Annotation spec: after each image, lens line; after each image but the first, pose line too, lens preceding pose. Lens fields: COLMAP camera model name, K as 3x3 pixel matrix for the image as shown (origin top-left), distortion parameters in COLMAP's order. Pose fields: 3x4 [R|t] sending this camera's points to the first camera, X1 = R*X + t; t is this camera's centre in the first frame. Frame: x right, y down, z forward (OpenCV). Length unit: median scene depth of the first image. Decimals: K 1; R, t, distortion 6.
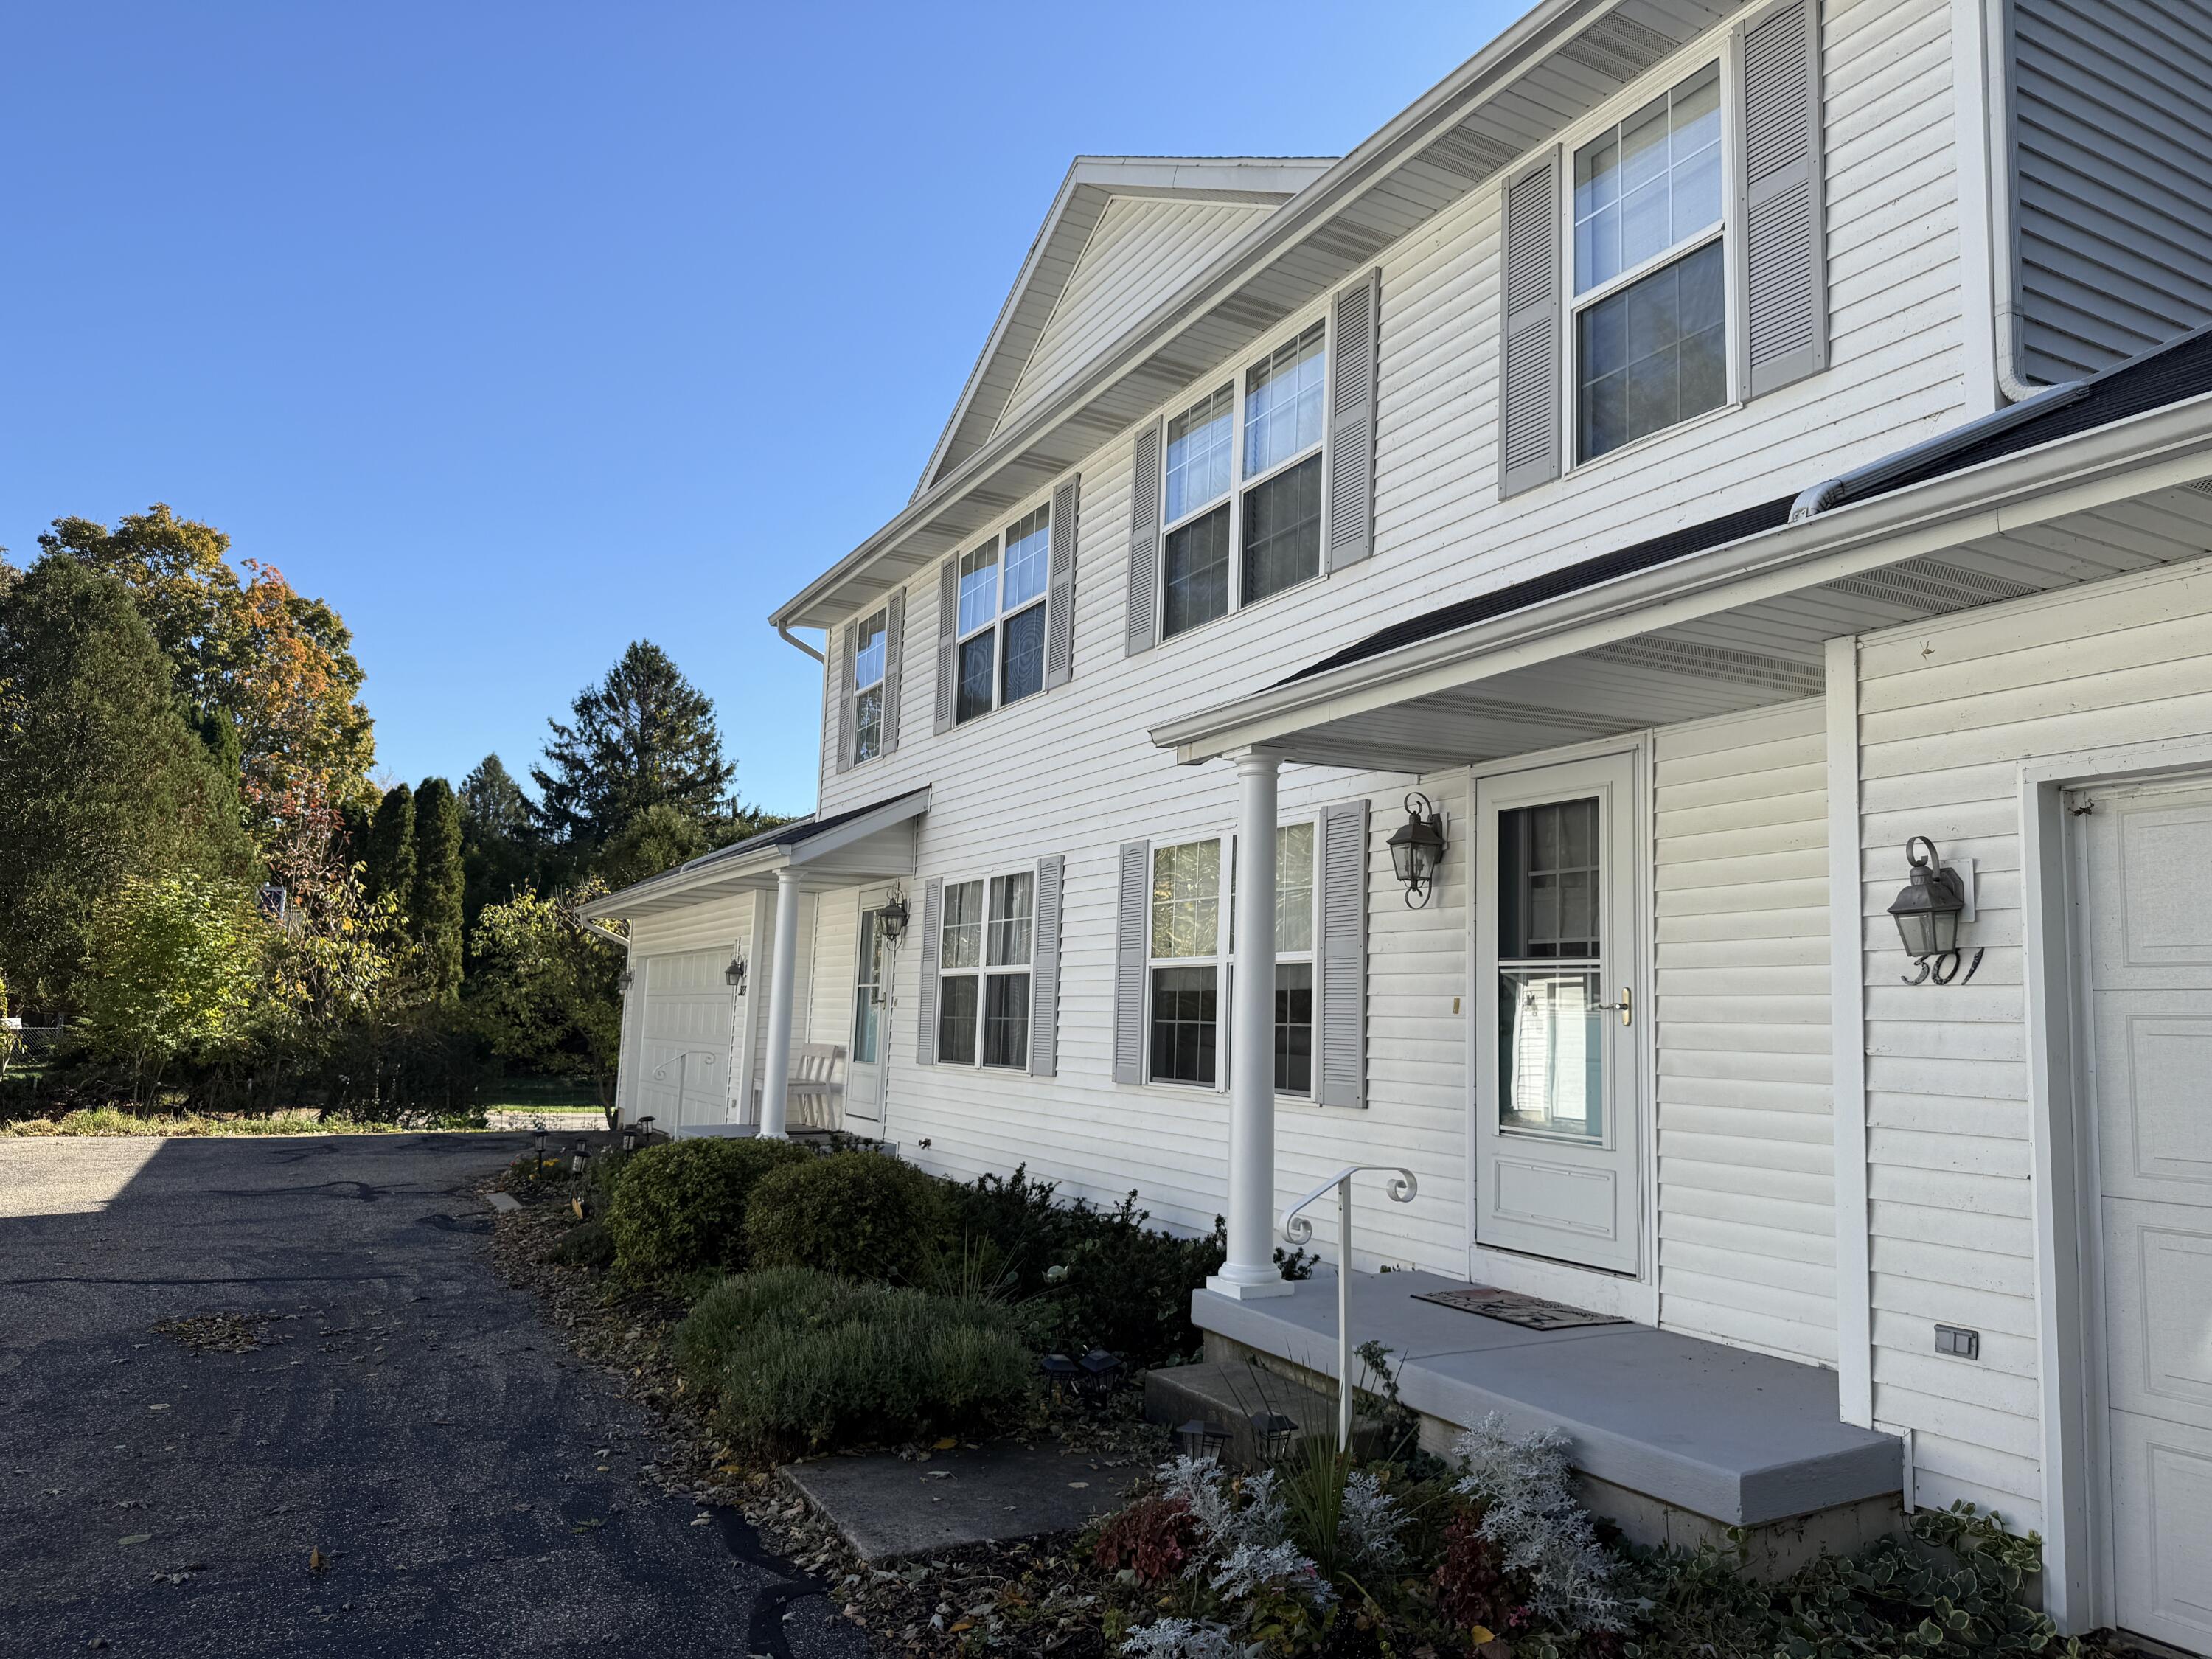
lens RADIAL K [[1547.2, 0, 1113.6], [0, 1547.2, 833.2], [0, 0, 1]] dist [0.064660, -0.070500]
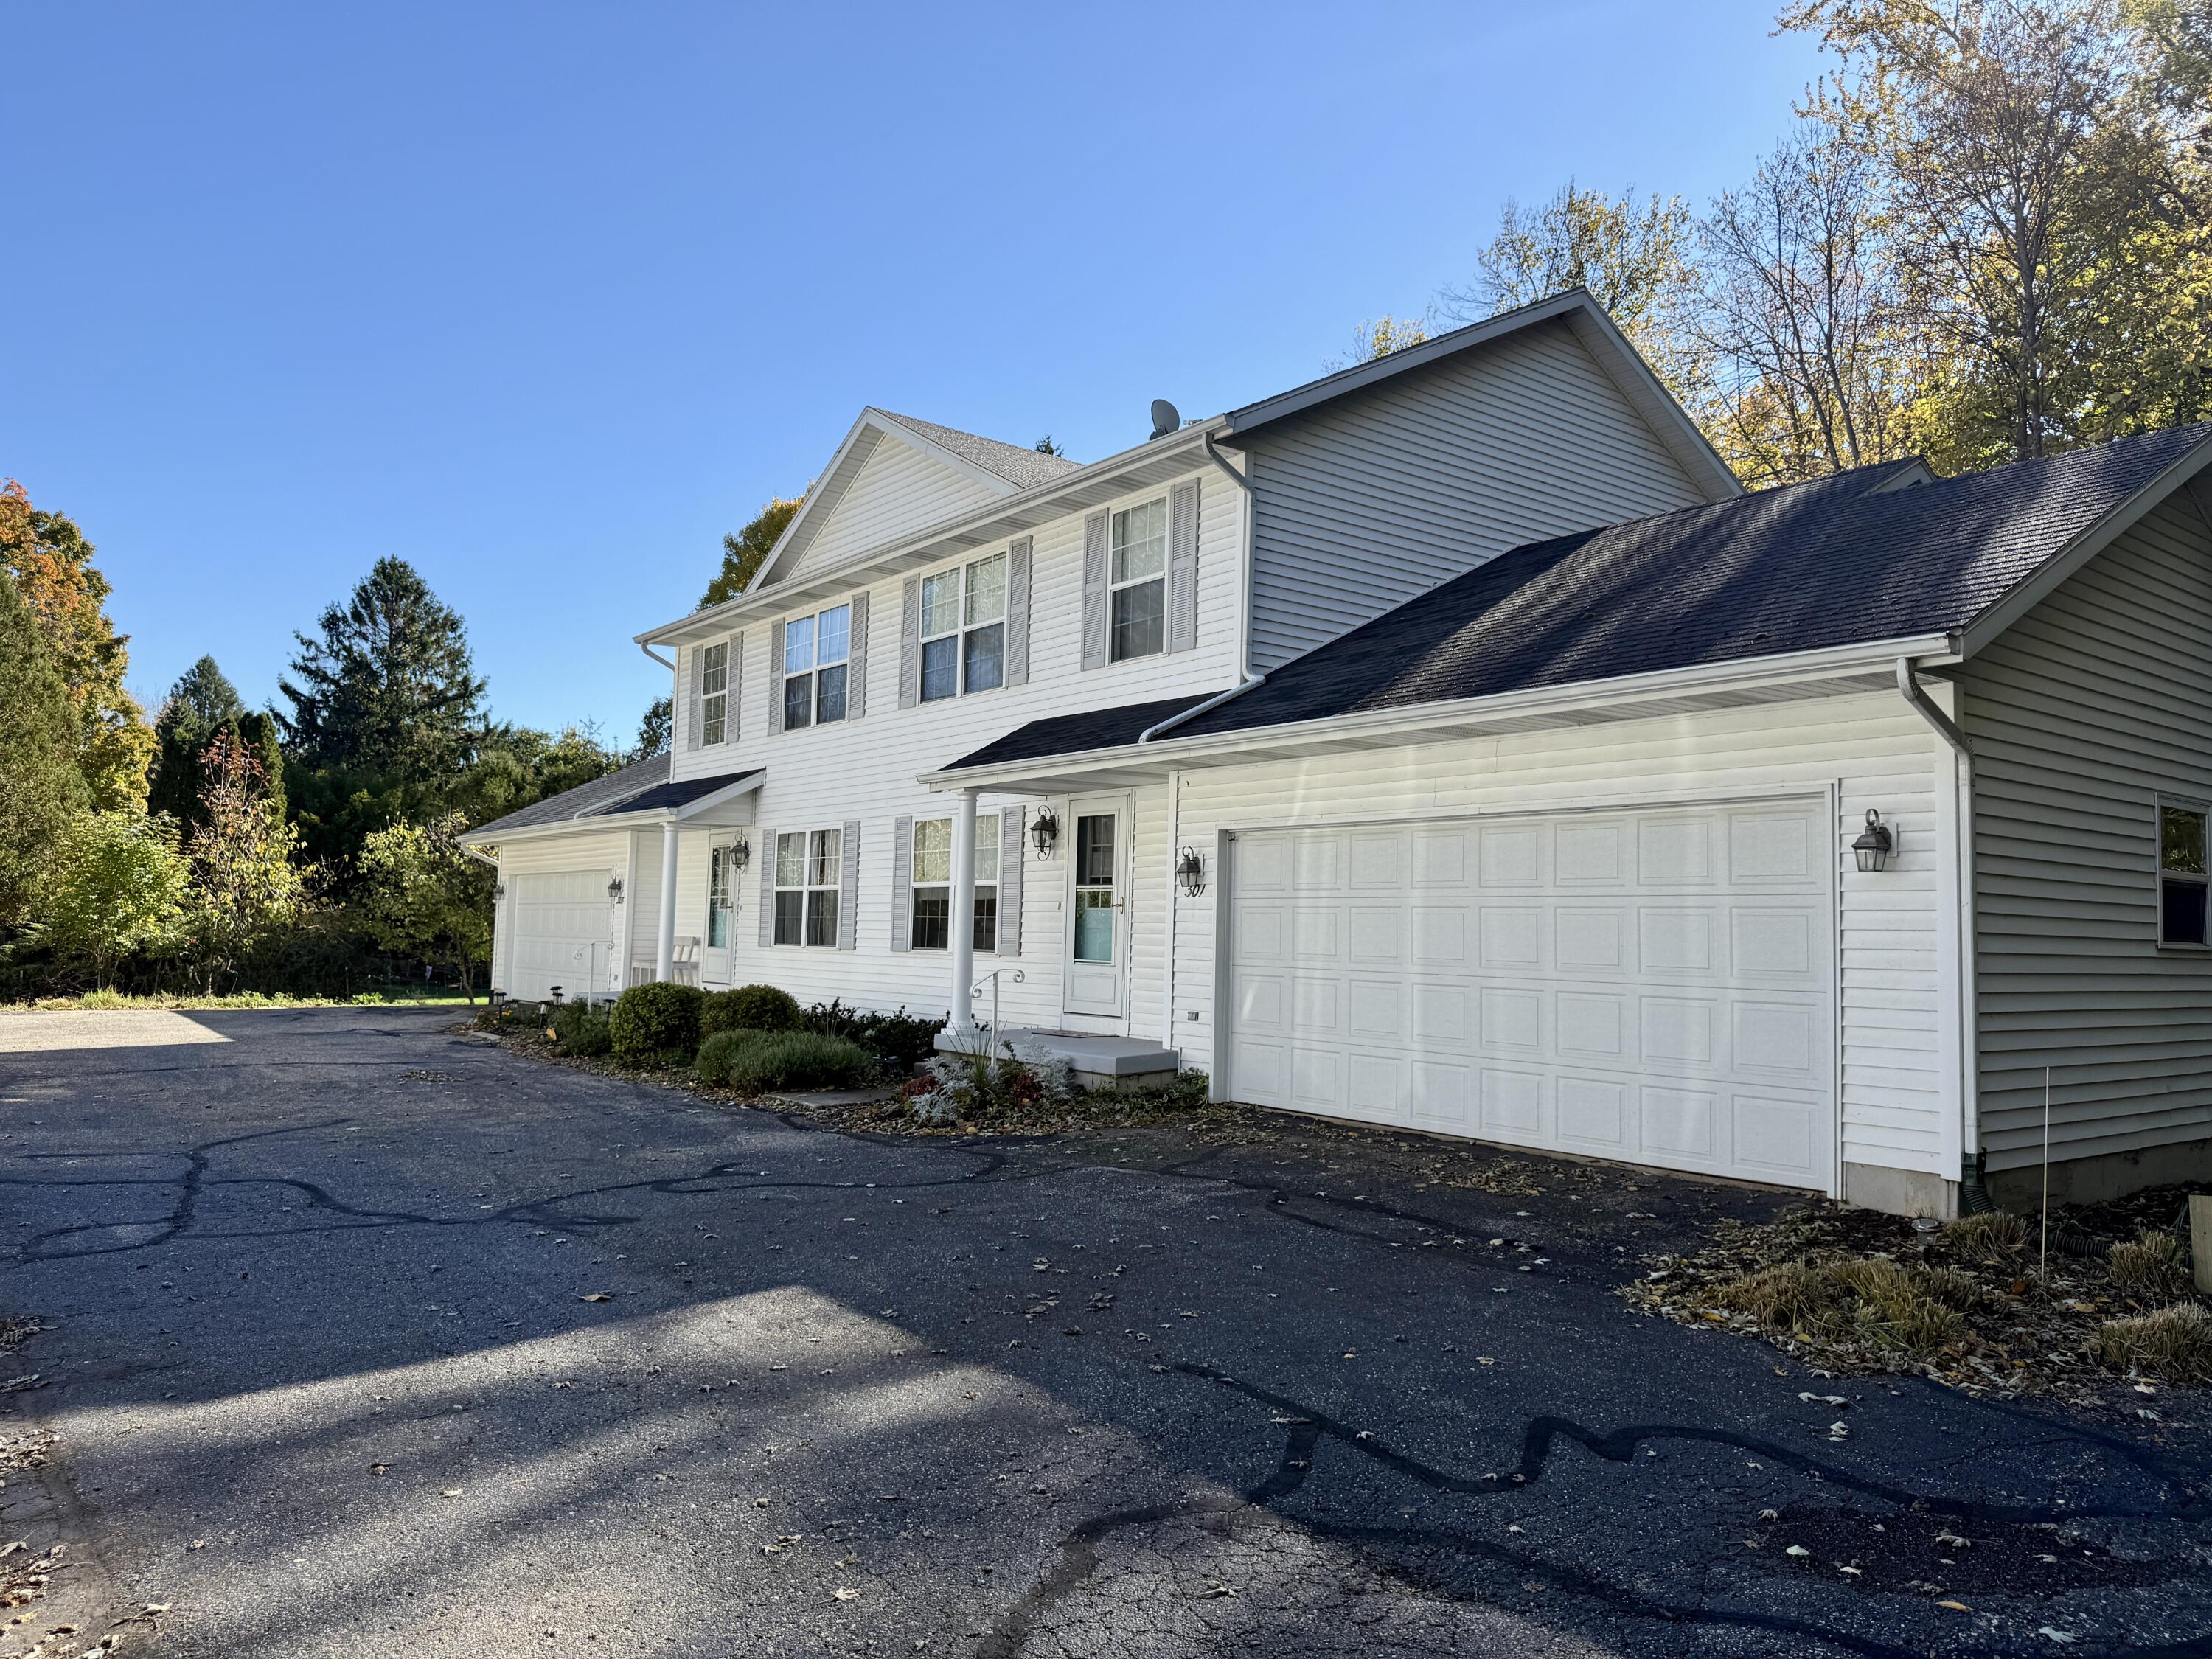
lens RADIAL K [[1547.2, 0, 1106.7], [0, 1547.2, 845.1], [0, 0, 1]] dist [0.064660, -0.070500]
pose [[0.987058, 0.002301, 0.160349, -0.035090], [-0.013066, 0.997727, 0.066112, -0.070753], [-0.159833, -0.067351, 0.984844, -0.680245]]
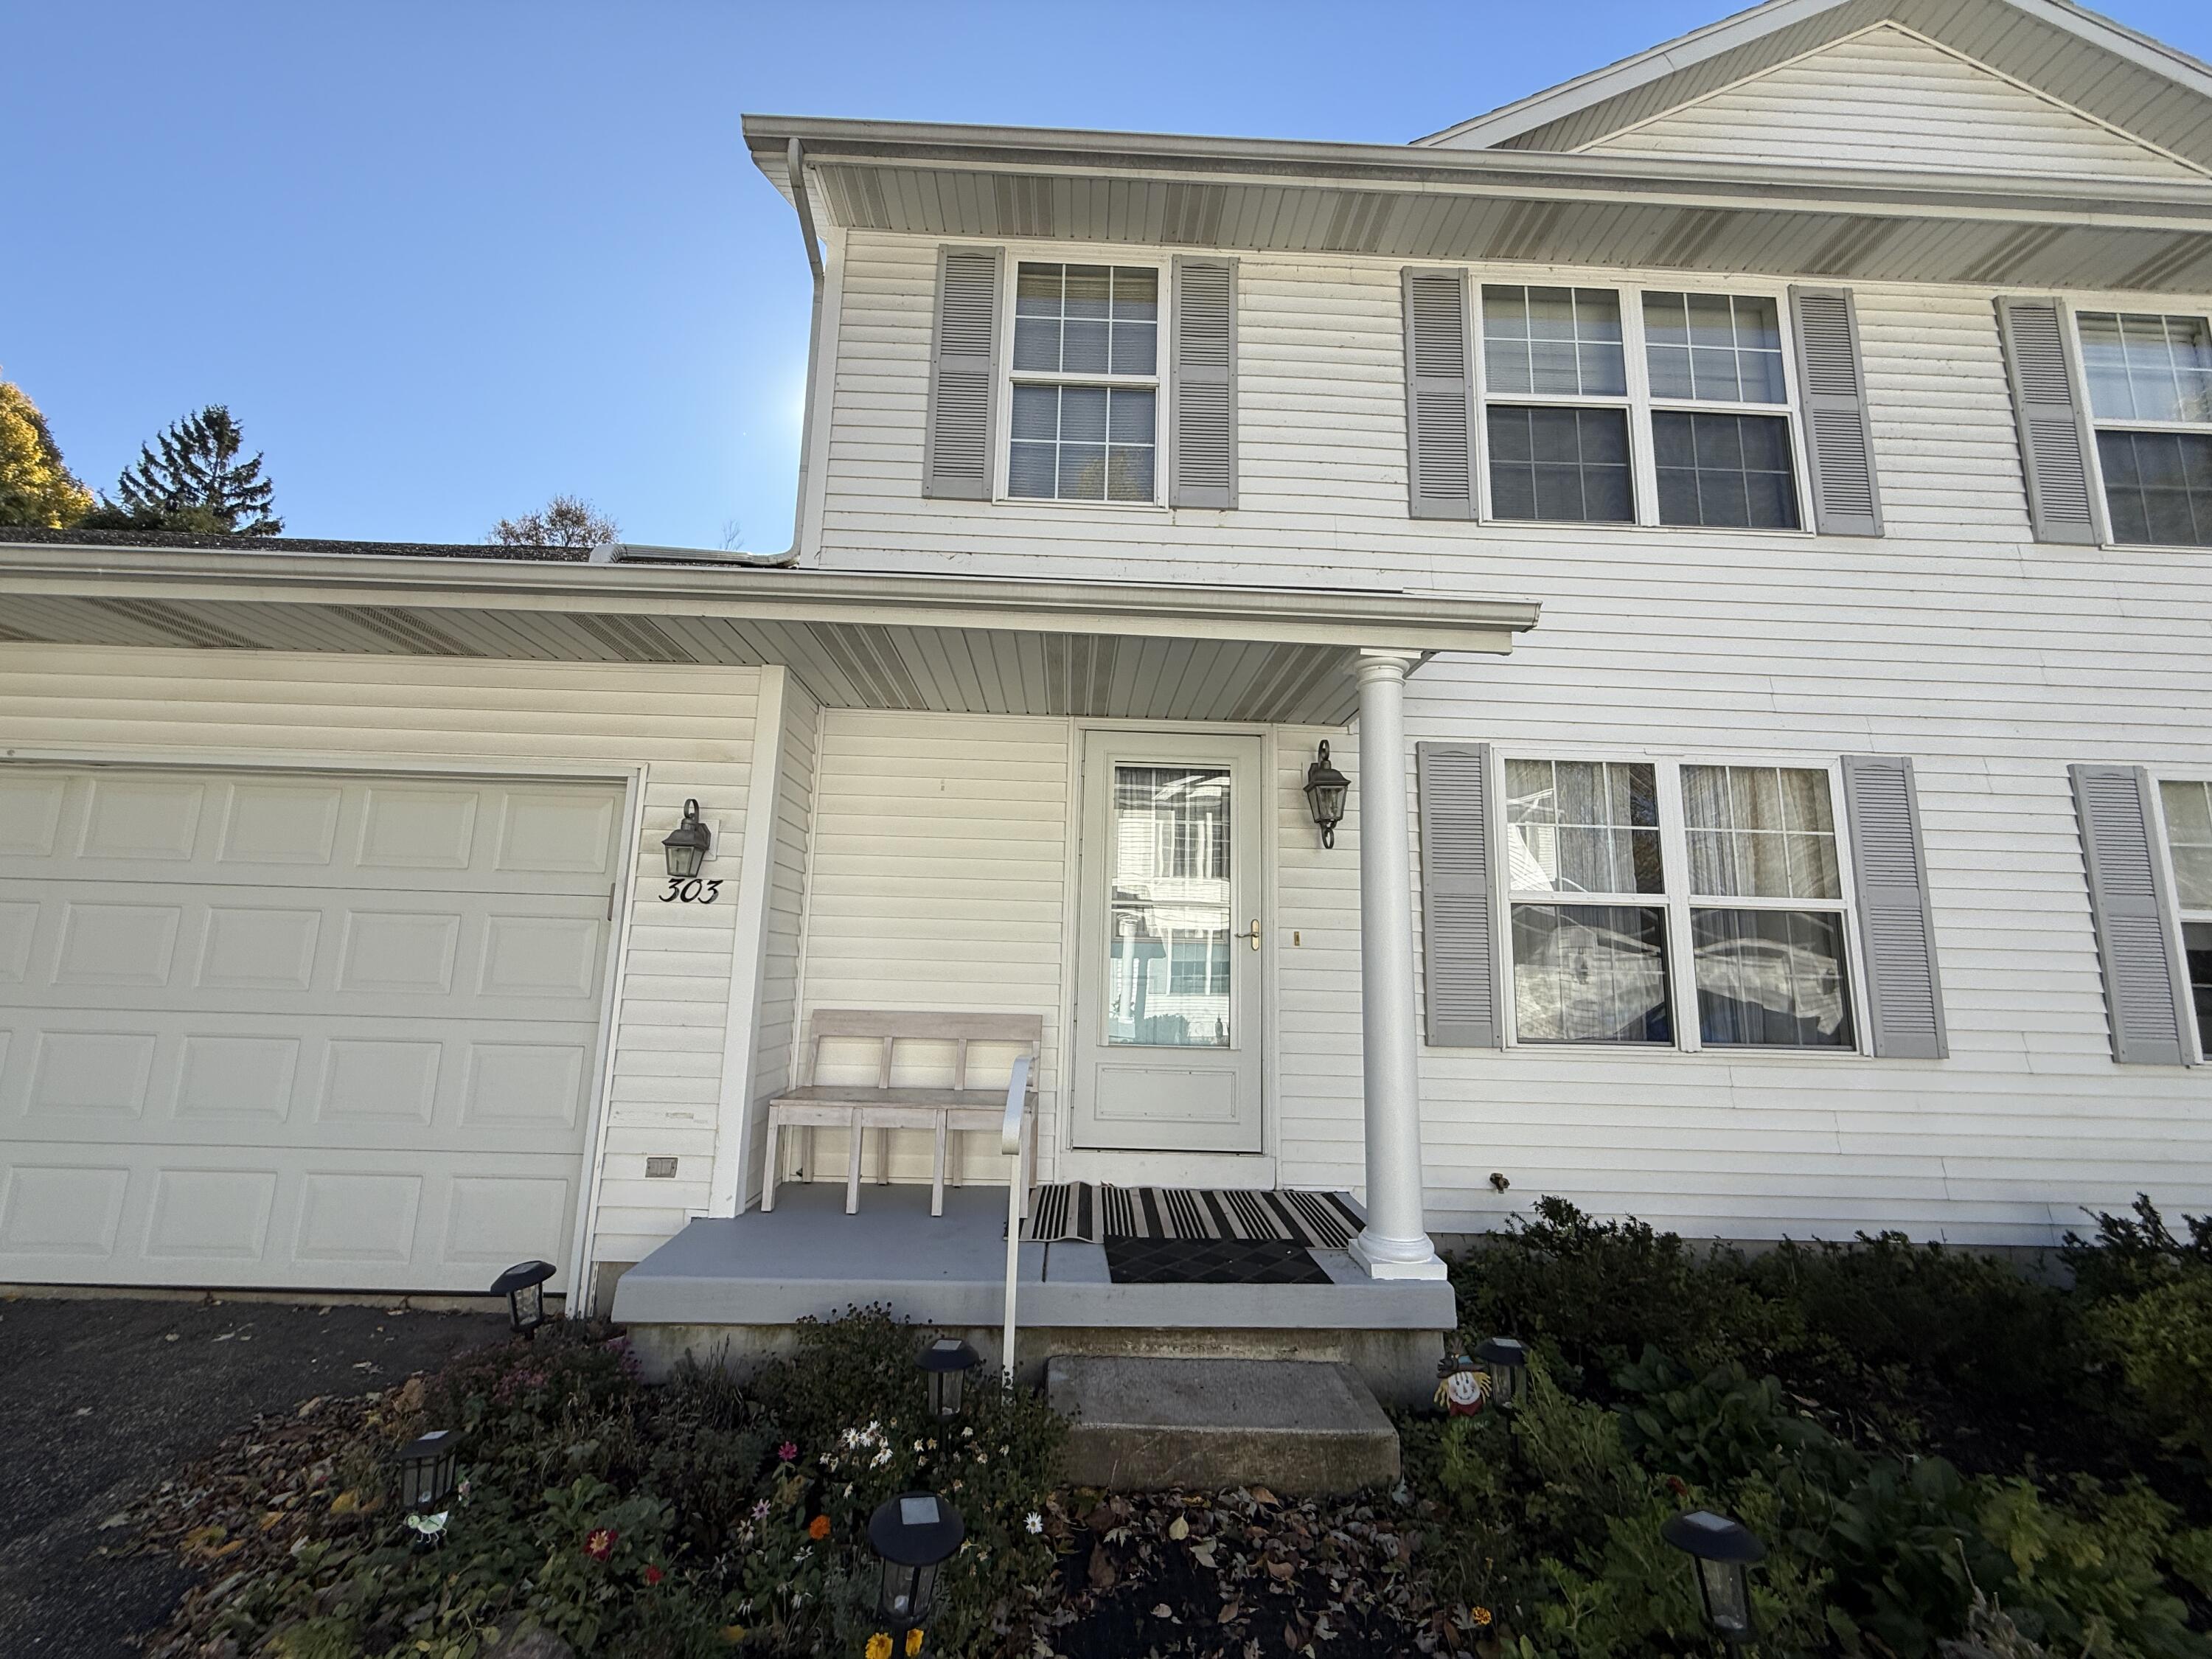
lens RADIAL K [[888.4, 0, 1104.9], [0, 888.4, 810.8], [0, 0, 1]] dist [0.000923, 0.001058]
pose [[0.429226, 0.113680, 0.896014, -0.551863], [-0.125212, 0.989958, -0.065617, 0.110022], [-0.894476, -0.084027, 0.439150, 1.094125]]
